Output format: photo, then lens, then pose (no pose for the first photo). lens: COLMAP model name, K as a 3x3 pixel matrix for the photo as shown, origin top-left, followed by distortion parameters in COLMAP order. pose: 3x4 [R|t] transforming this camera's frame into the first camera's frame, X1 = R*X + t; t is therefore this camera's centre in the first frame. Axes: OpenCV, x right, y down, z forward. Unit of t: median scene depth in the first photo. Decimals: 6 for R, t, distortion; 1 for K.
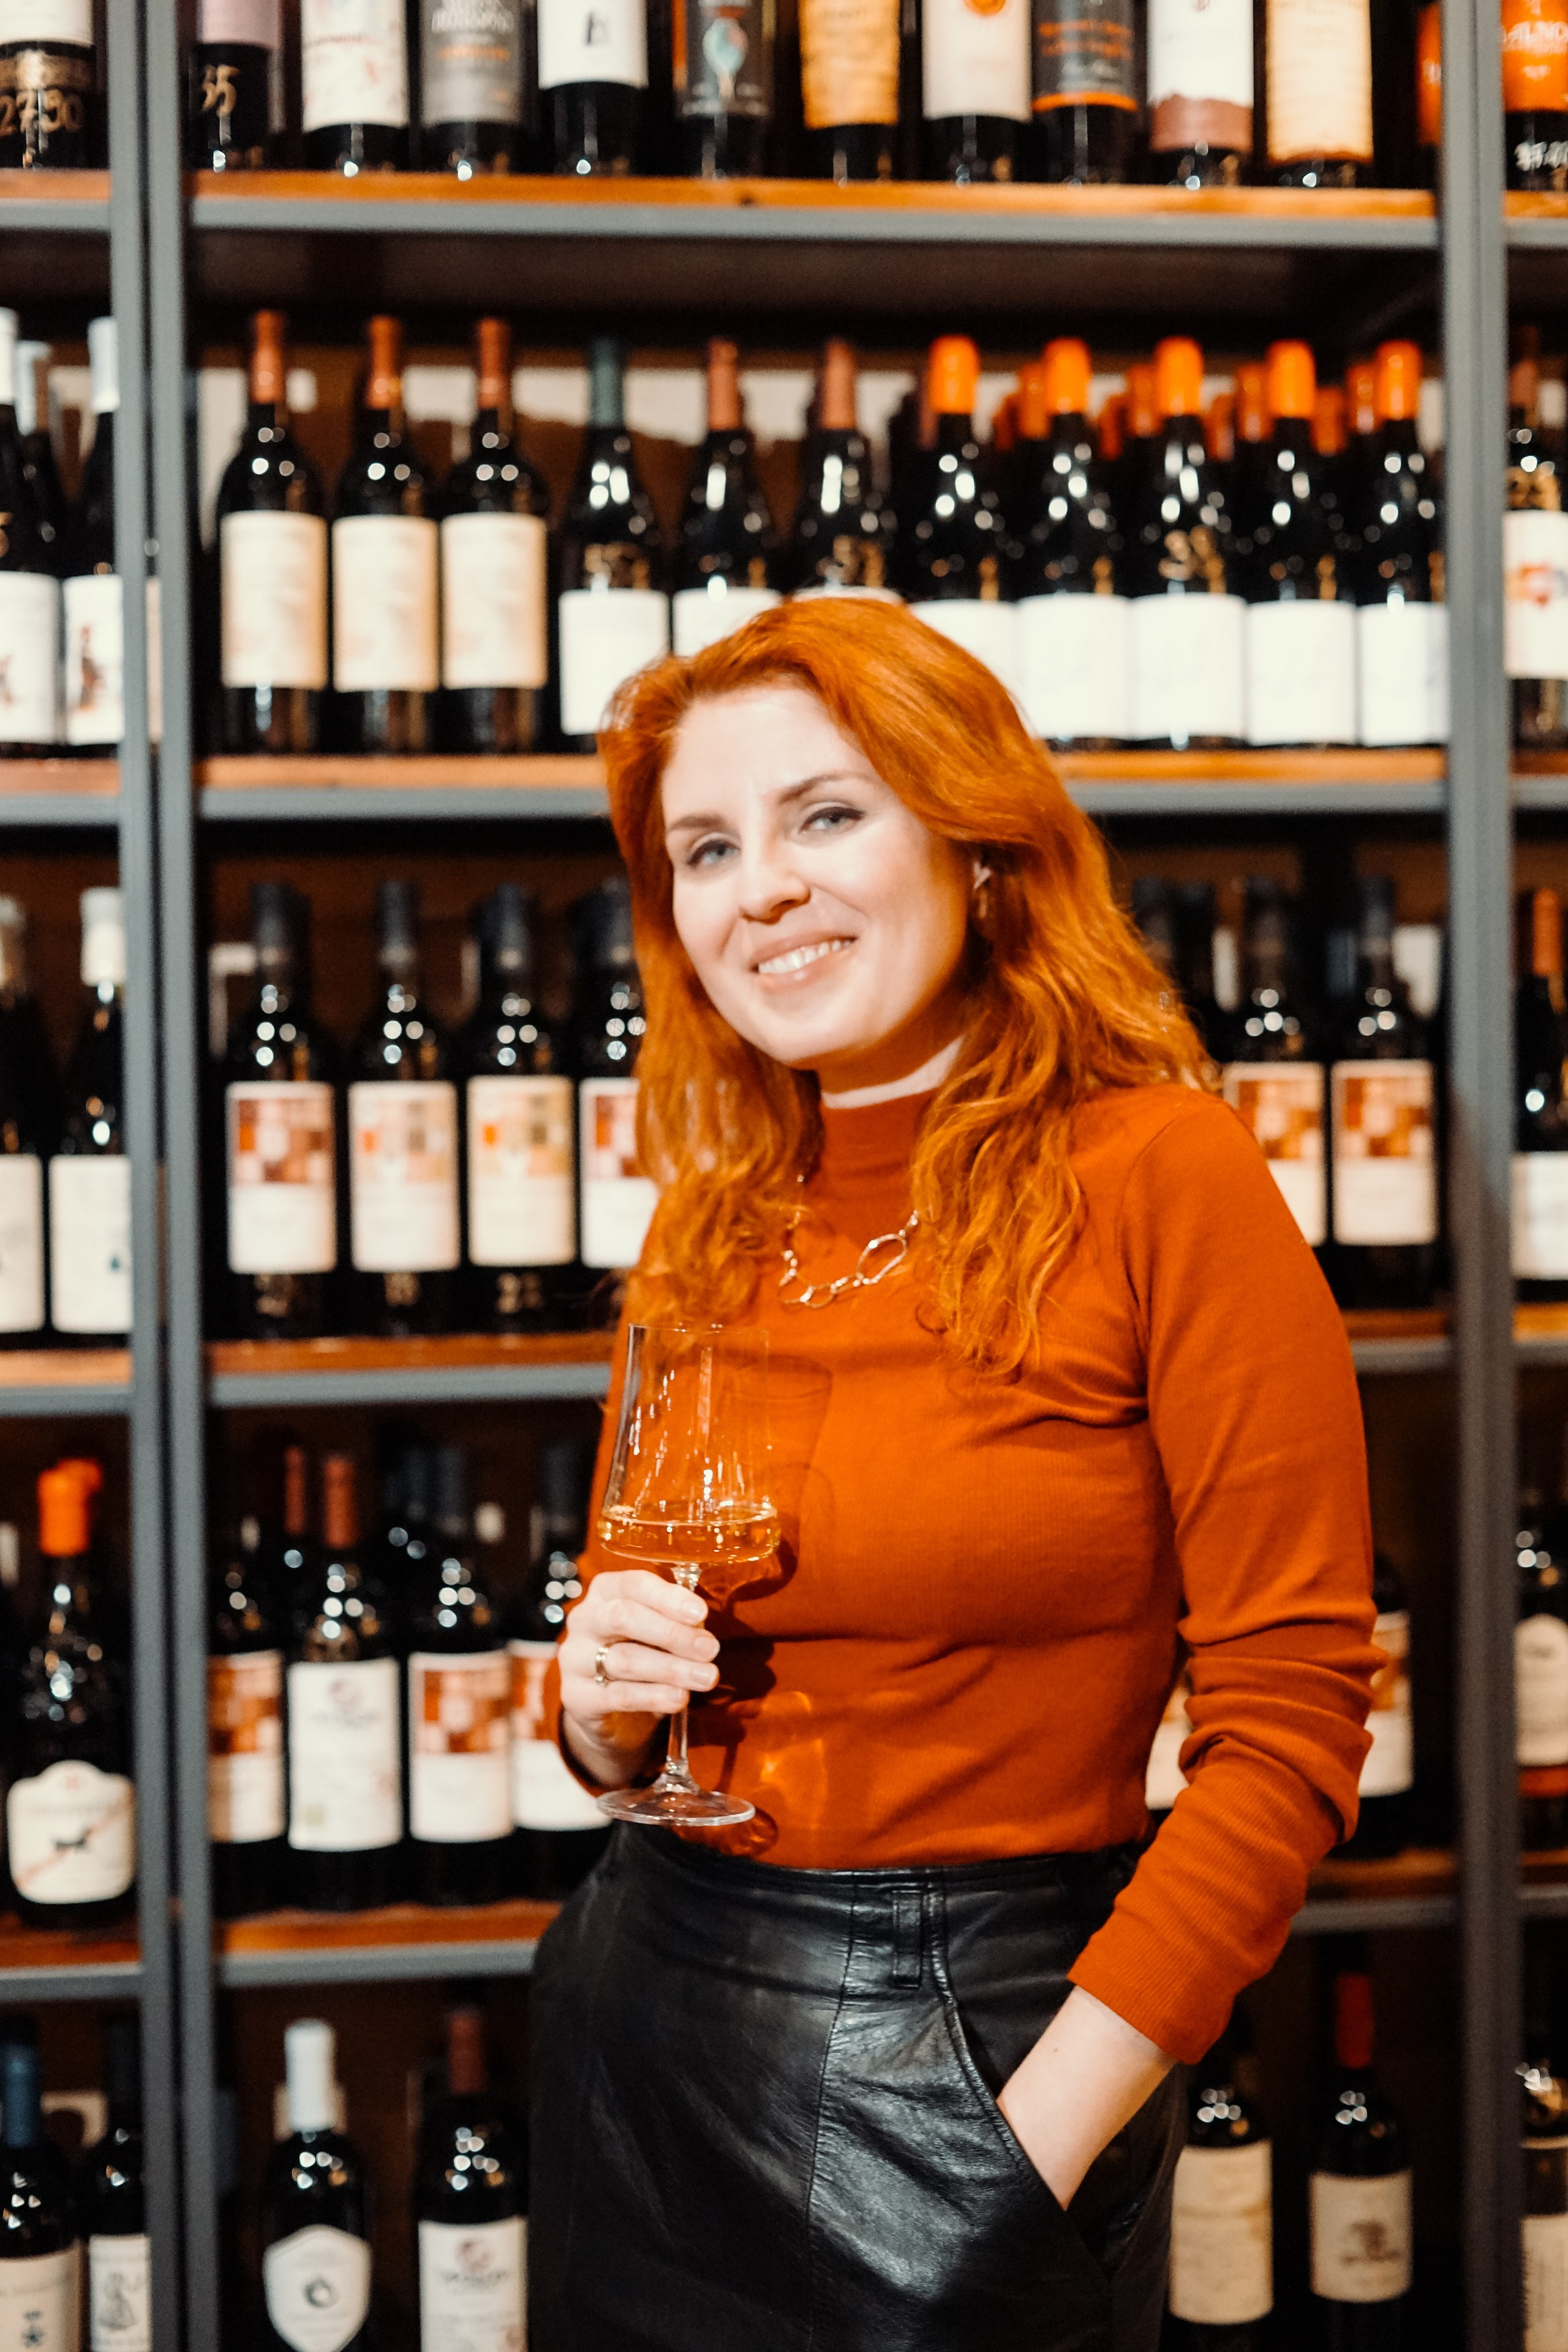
lens RADIAL K [[3530.3, 0, 755.6], [0, 3530.3, 1125.7], [0, 0, 1]] dist [-0.006721, 0.000000]
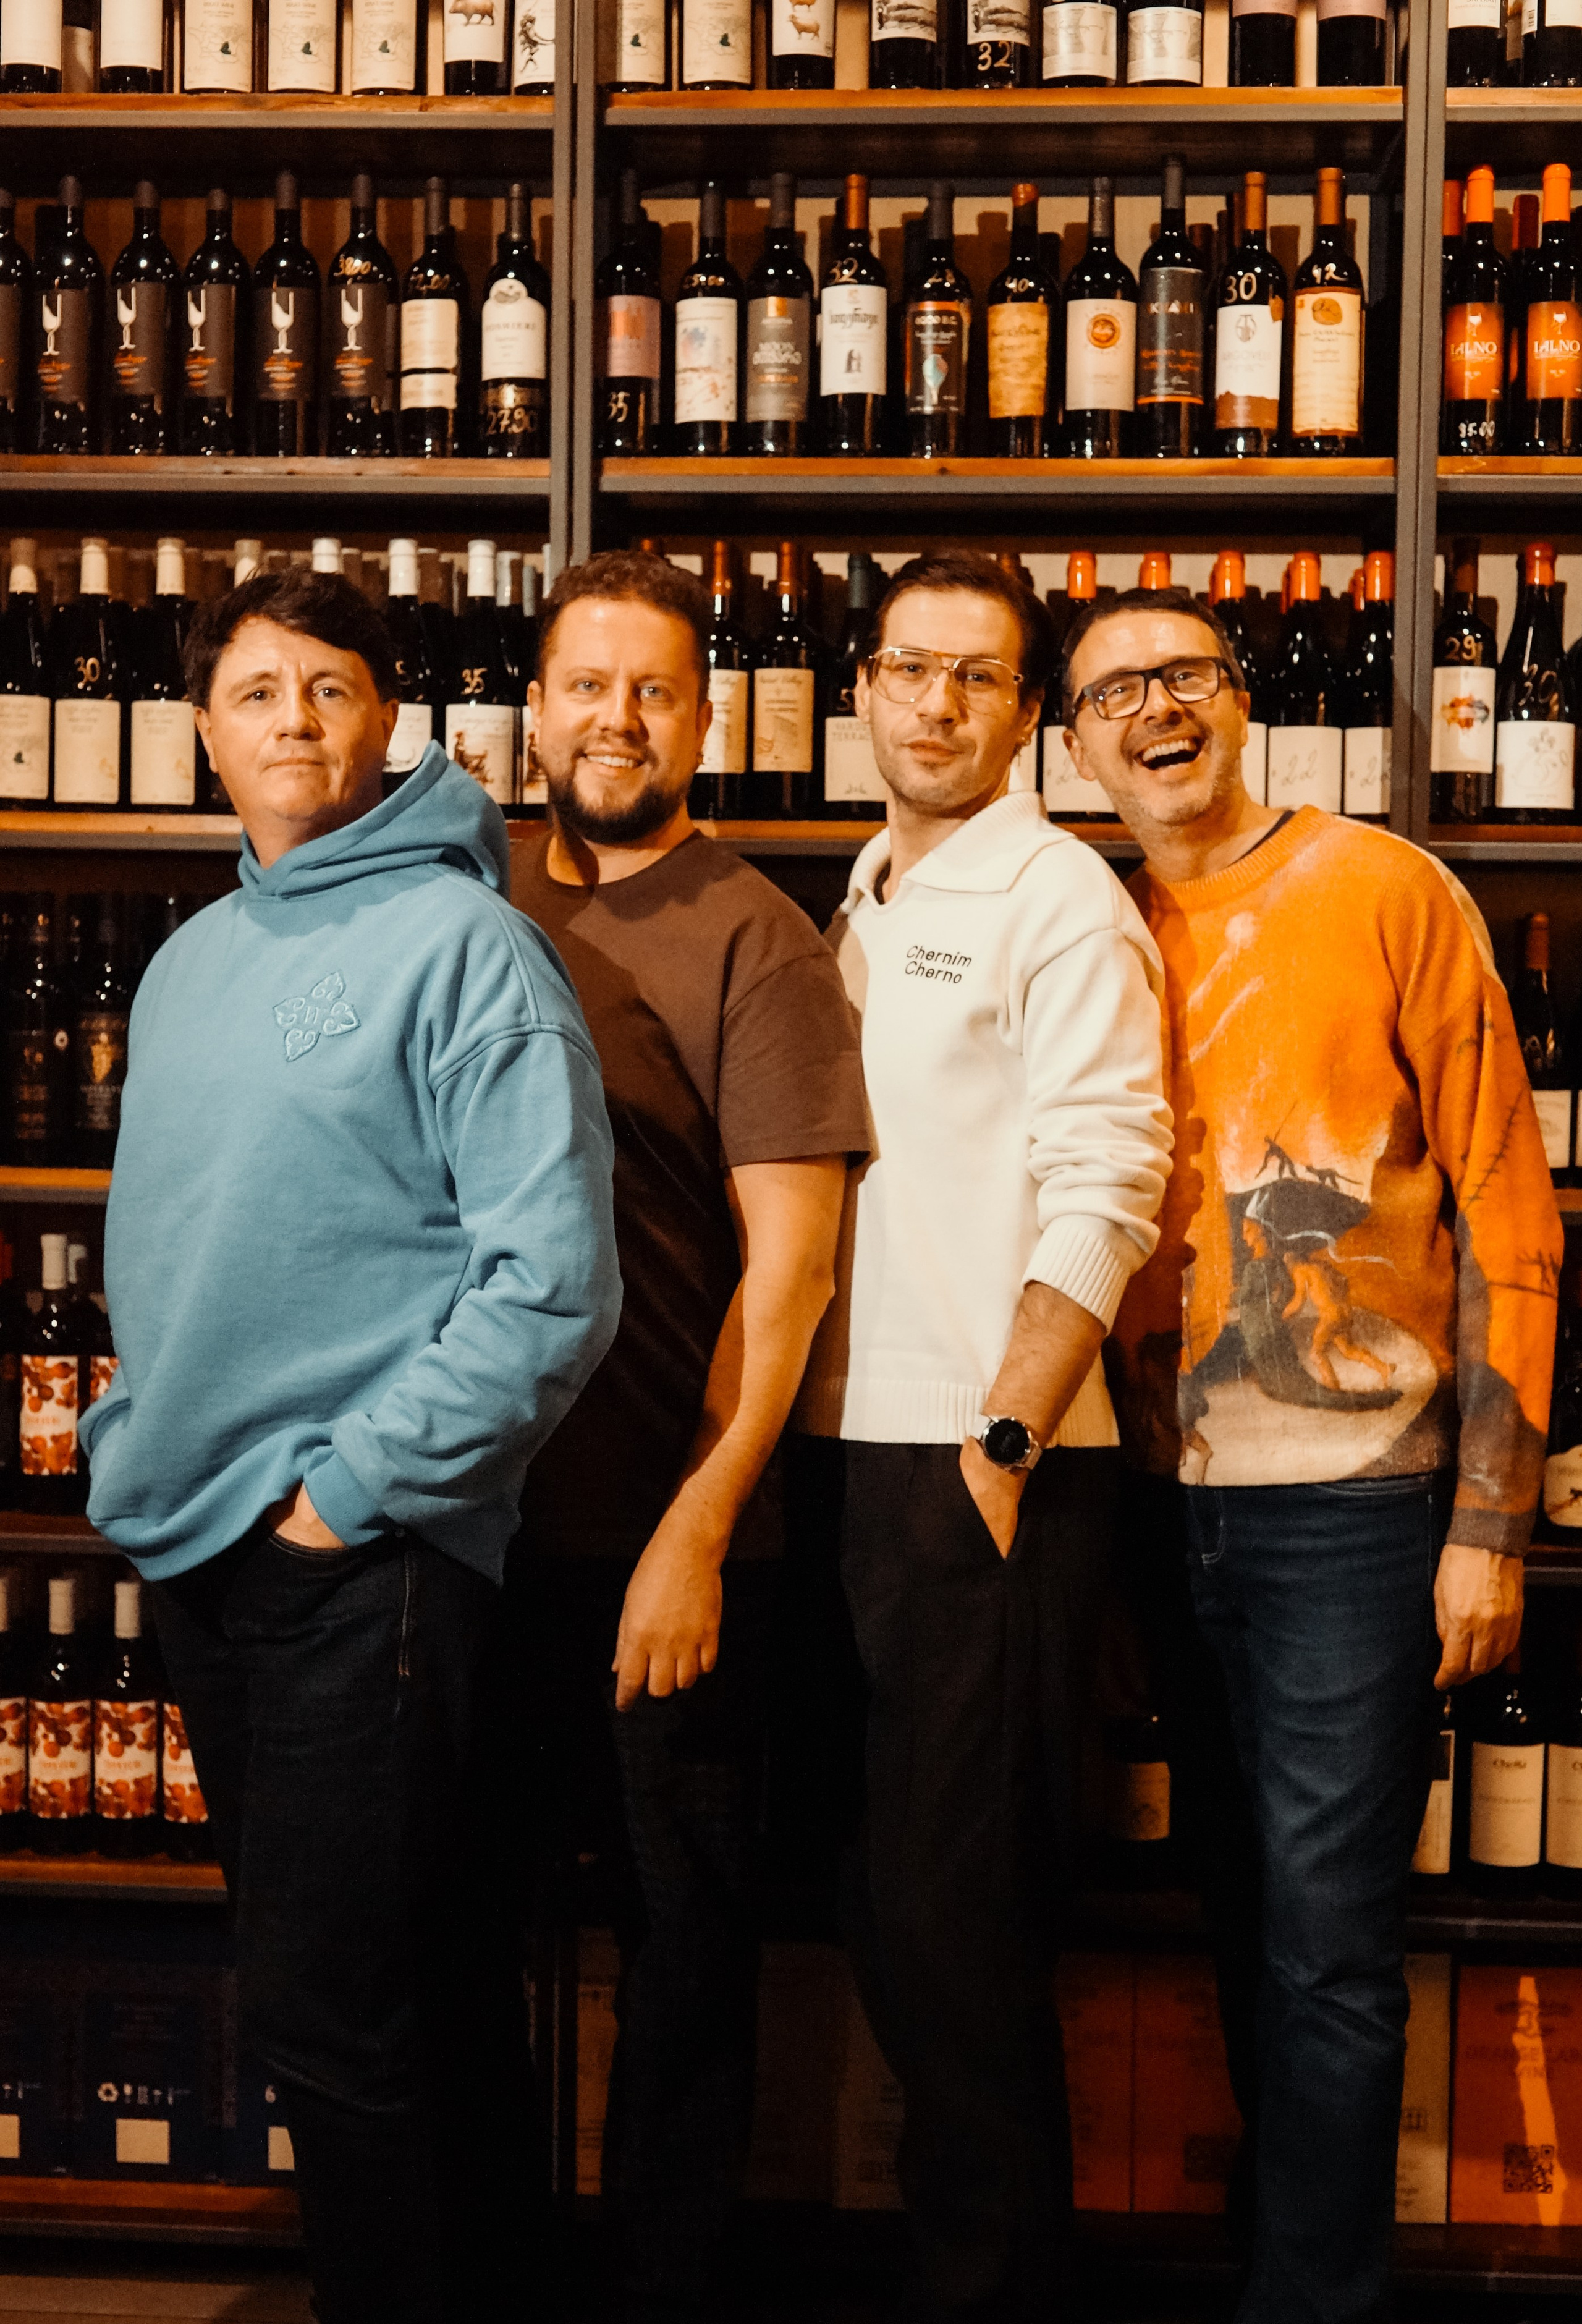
lens RADIAL K [[3750.3, 0, 743.9], [0, 3750.3, 1224.8], [0, 0, 1]] dist [0.010330, 0.000000]
pose [[0.978065, 0.039368, -0.204547, 0.265293], [-0.030992, 0.998551, 0.043992, 0.005832], [0.205983, -0.036688, 0.977868, -0.675580]]
